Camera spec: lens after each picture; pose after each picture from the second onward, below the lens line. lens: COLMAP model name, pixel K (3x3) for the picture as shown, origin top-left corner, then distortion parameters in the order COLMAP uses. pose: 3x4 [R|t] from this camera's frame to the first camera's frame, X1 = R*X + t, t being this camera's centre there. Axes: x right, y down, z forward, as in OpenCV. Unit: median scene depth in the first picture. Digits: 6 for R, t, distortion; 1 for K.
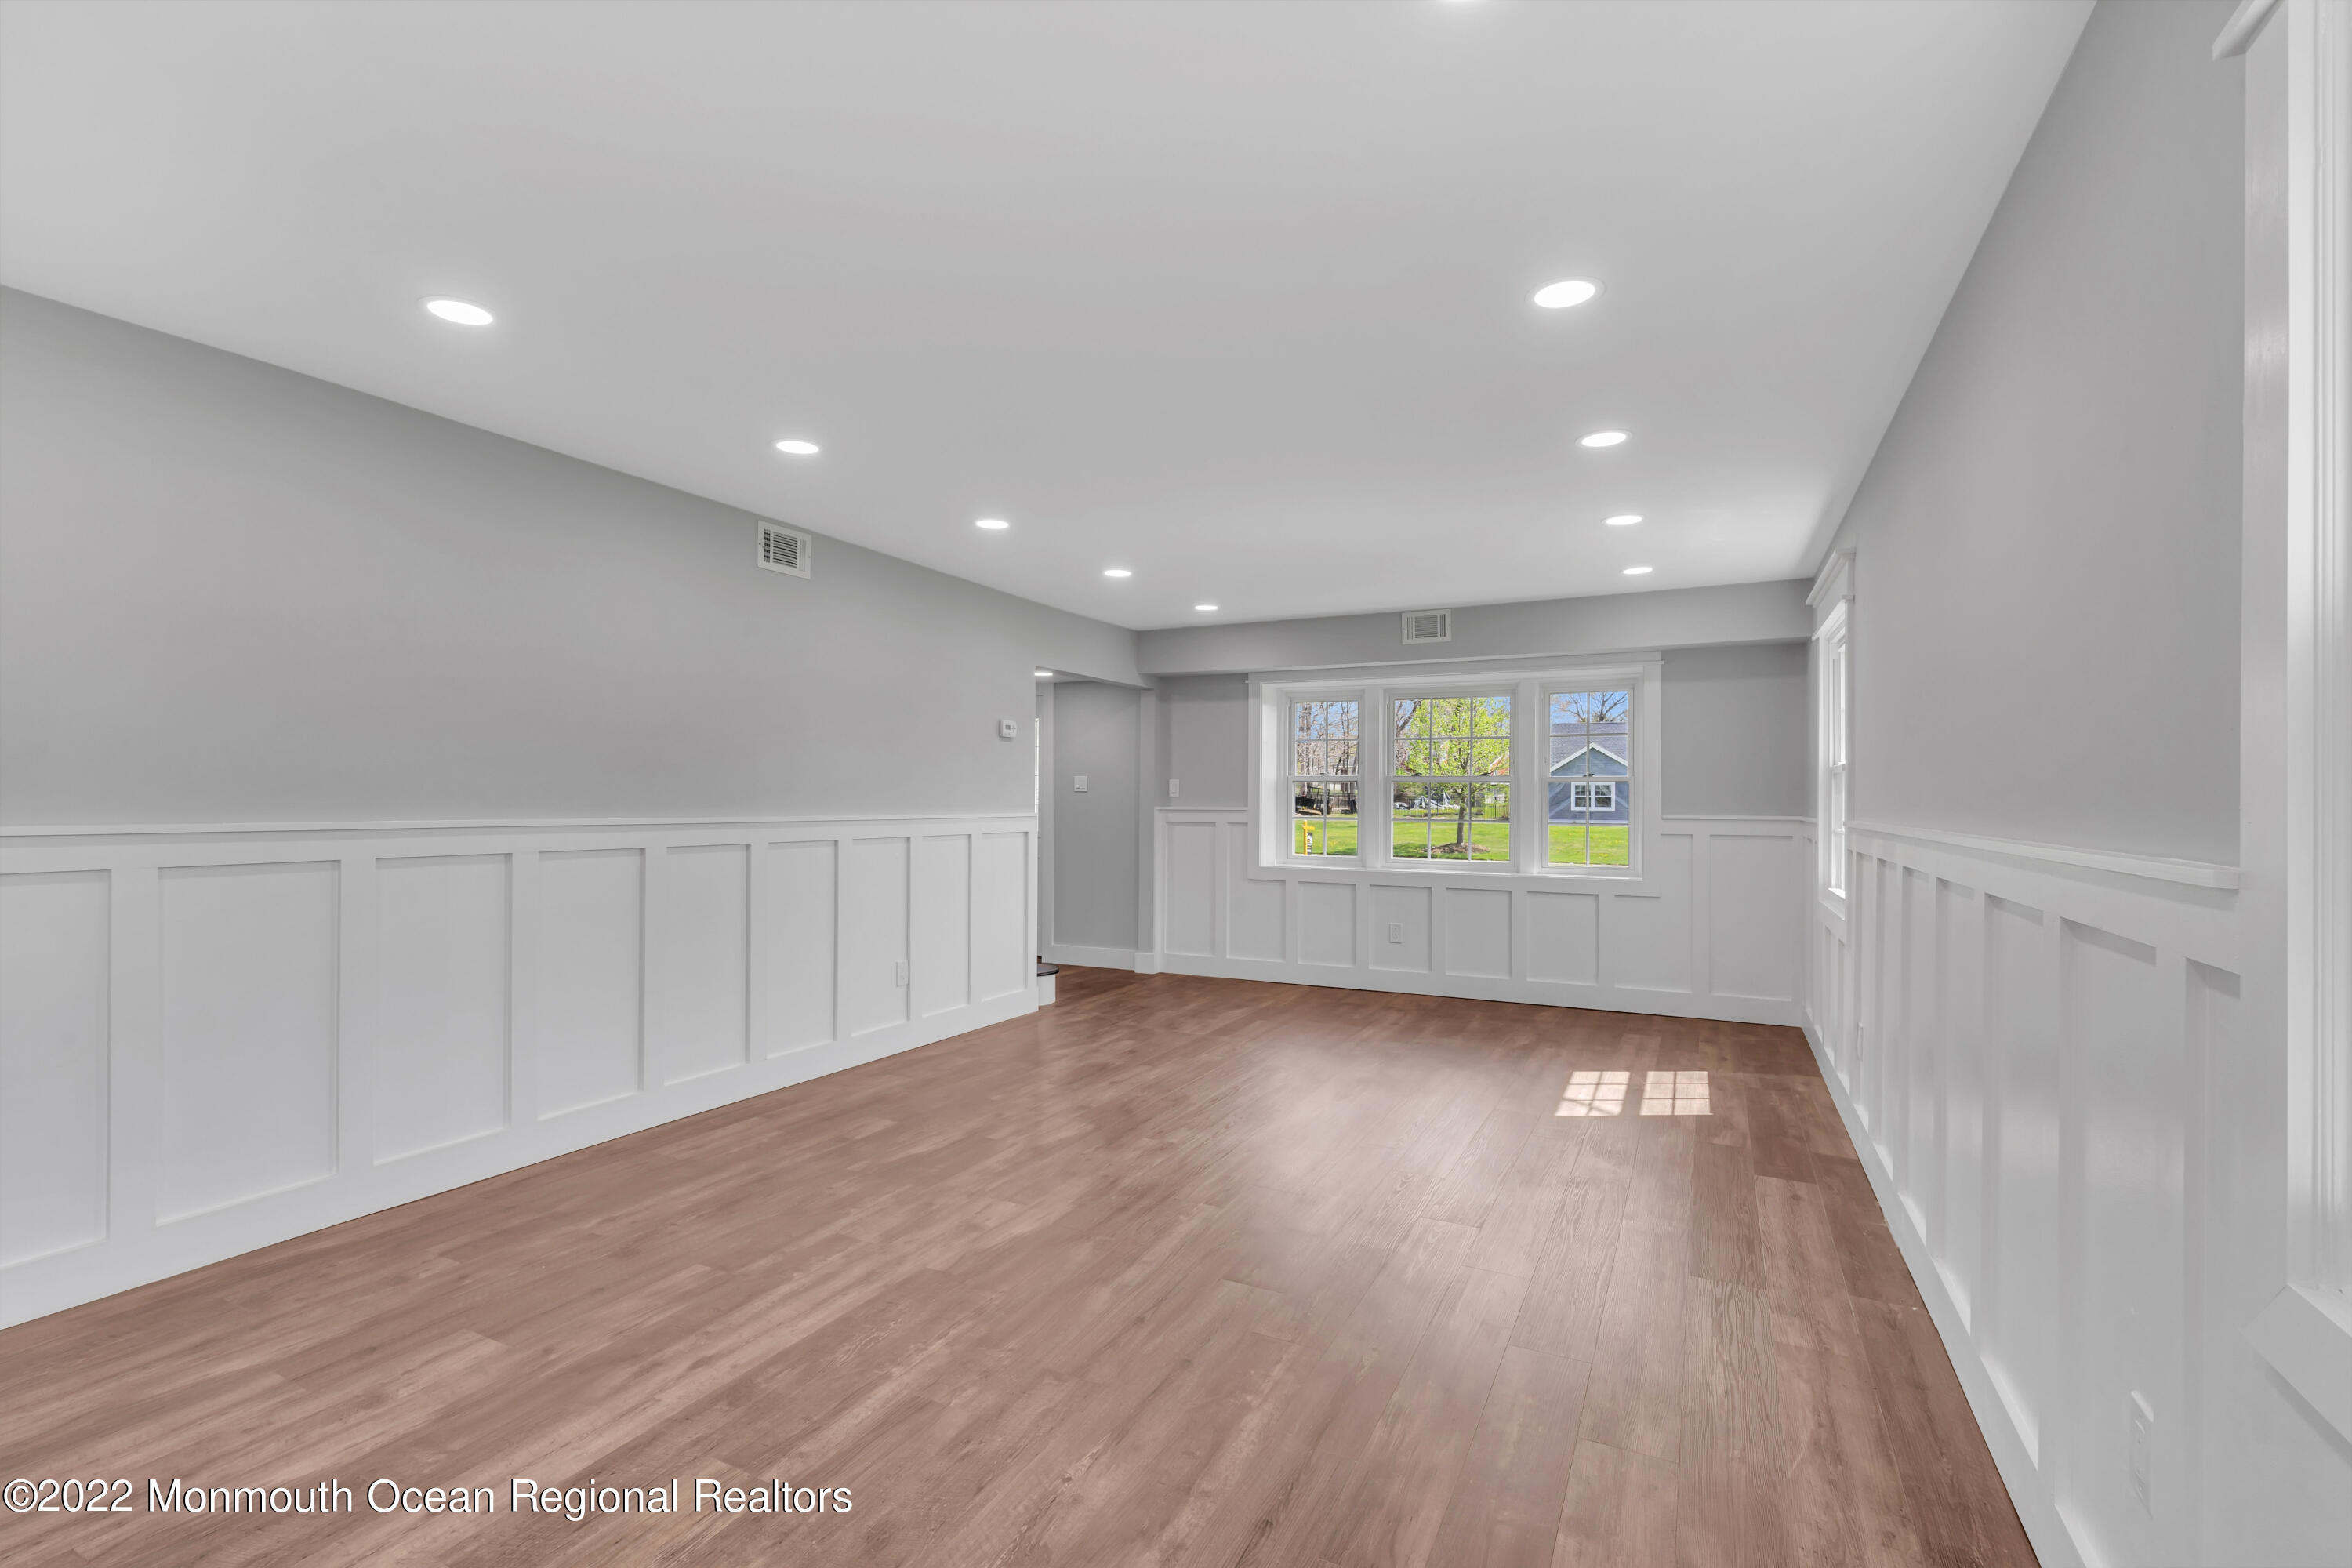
lens RADIAL K [[1056.2, 0, 1165.0], [0, 1056.2, 792.7], [0, 0, 1]] dist [-0.004305, 0.001215]
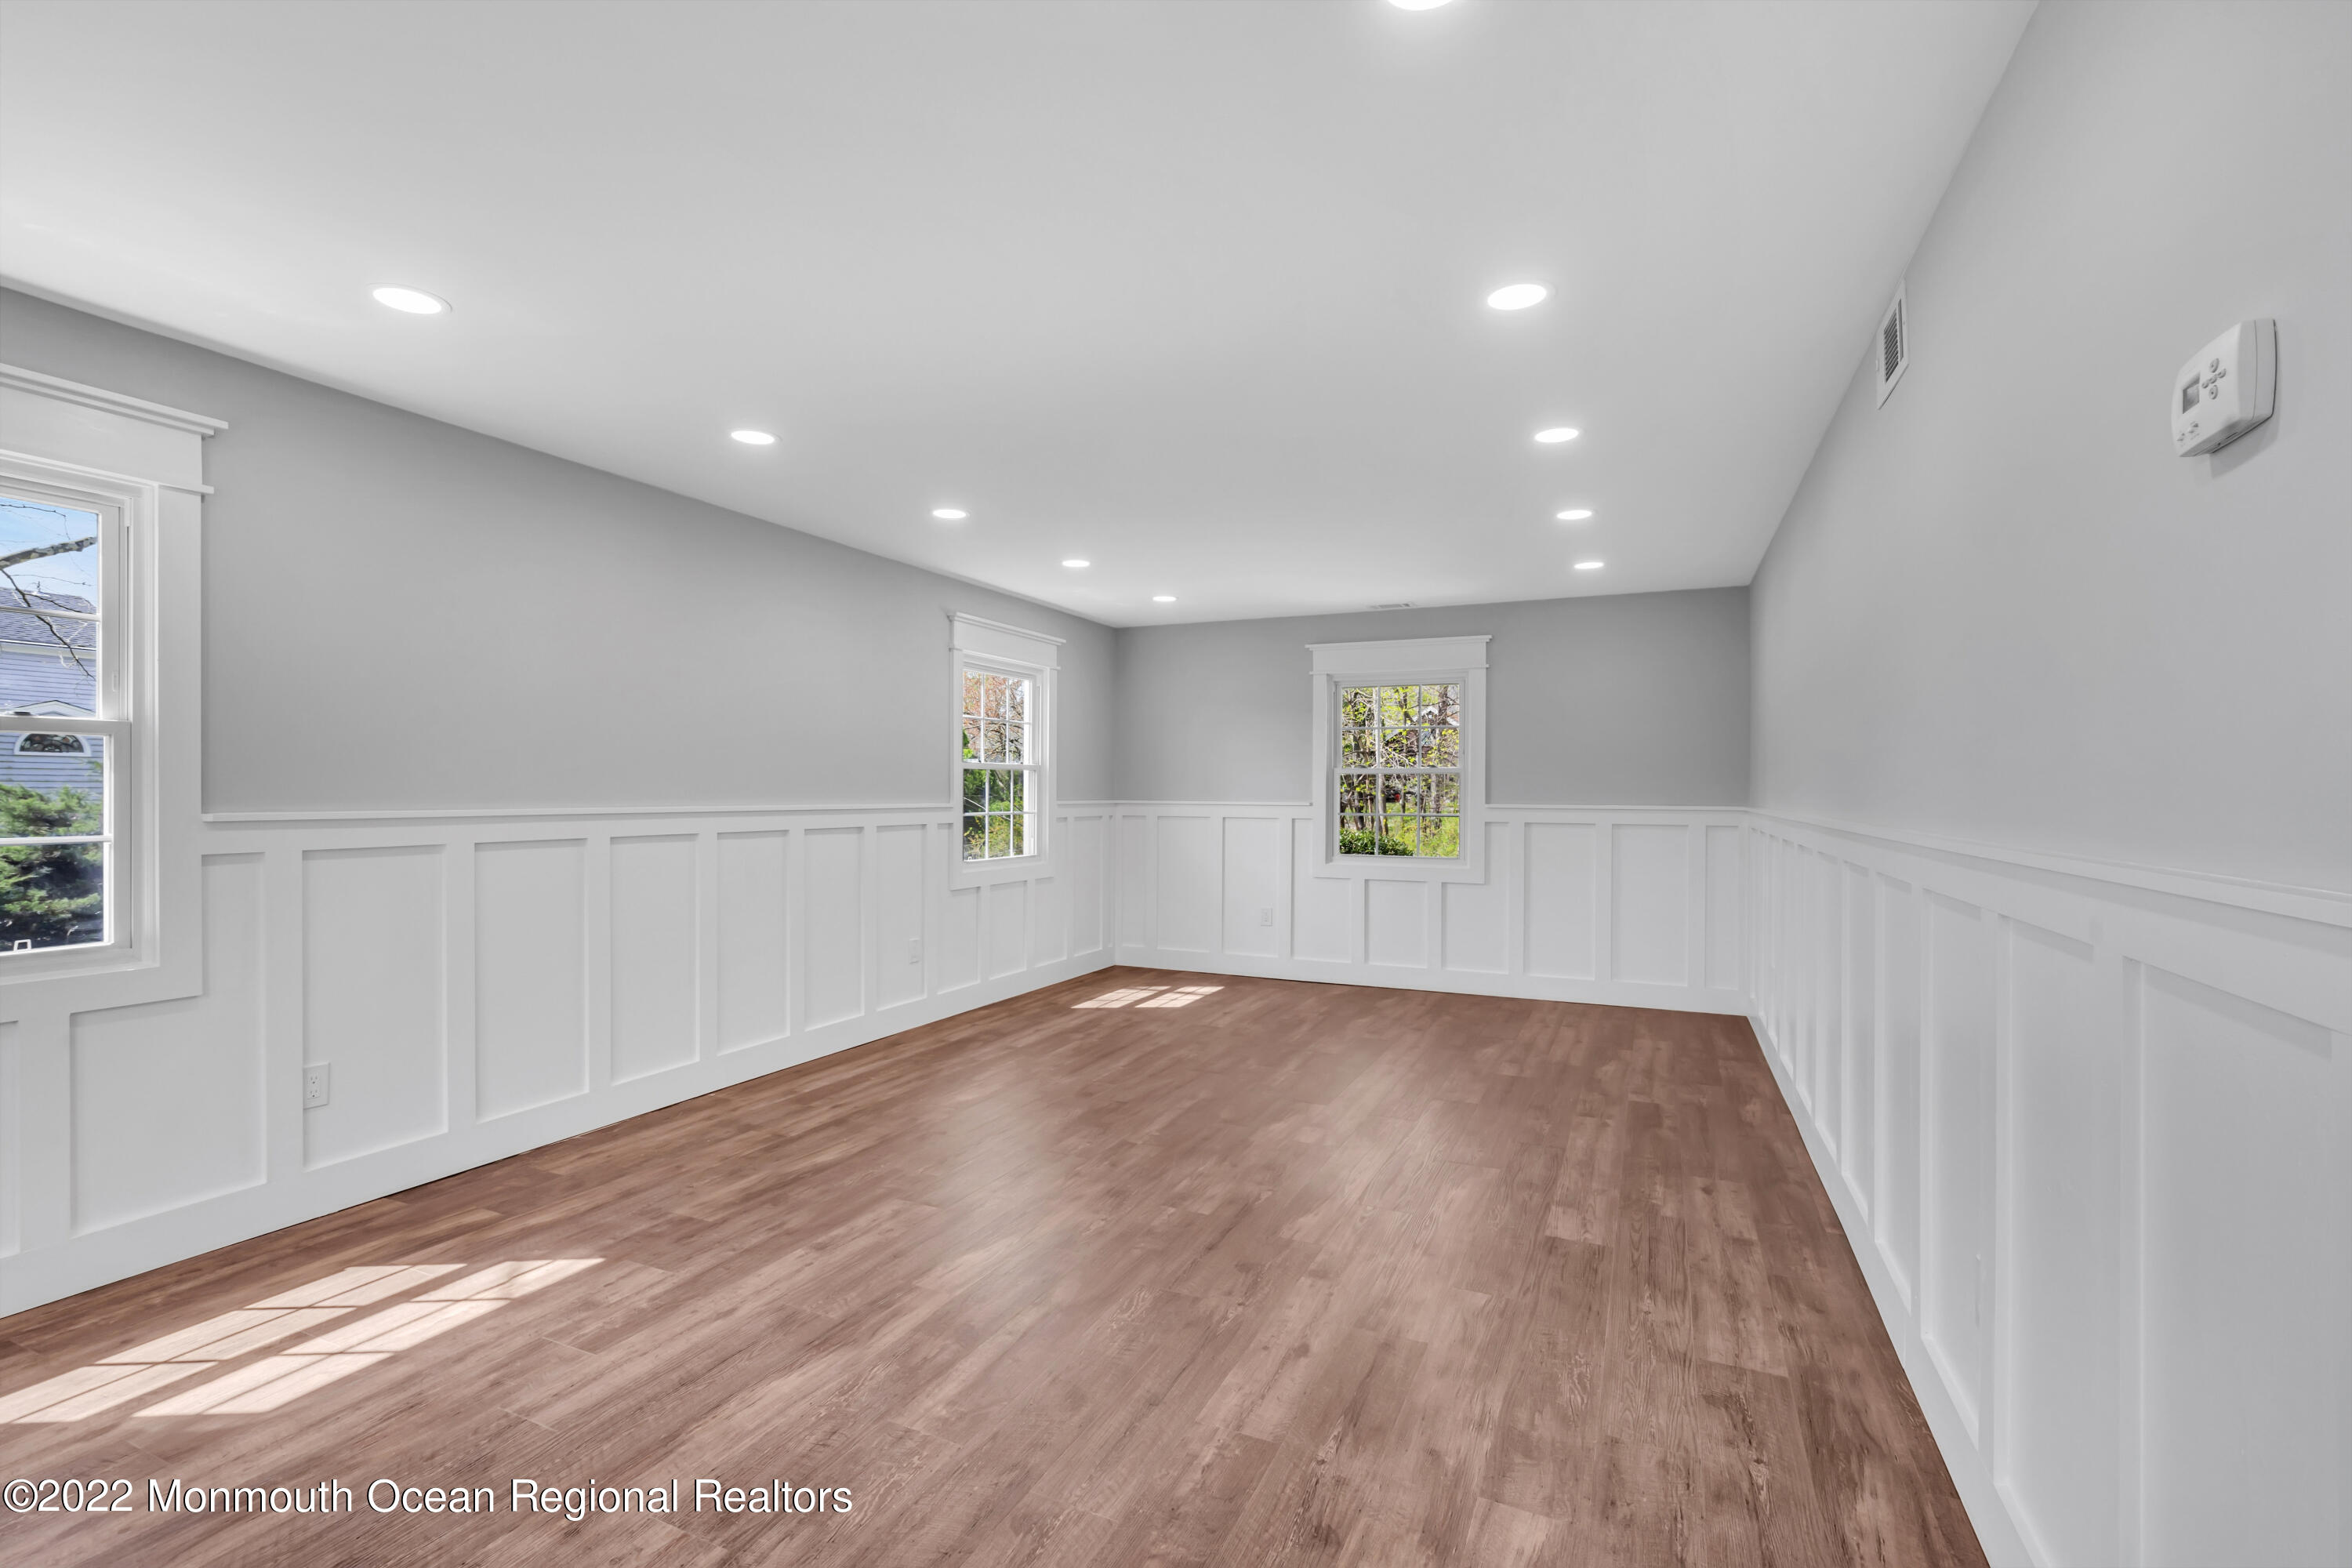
lens RADIAL K [[1056.2, 0, 1165.0], [0, 1056.2, 792.7], [0, 0, 1]] dist [-0.004305, 0.001215]
pose [[-0.999084, -0.008447, -0.041949, 0.052337], [-0.008297, 0.999959, -0.003744, 0.010834], [0.041979, -0.003392, -0.999113, 1.922191]]
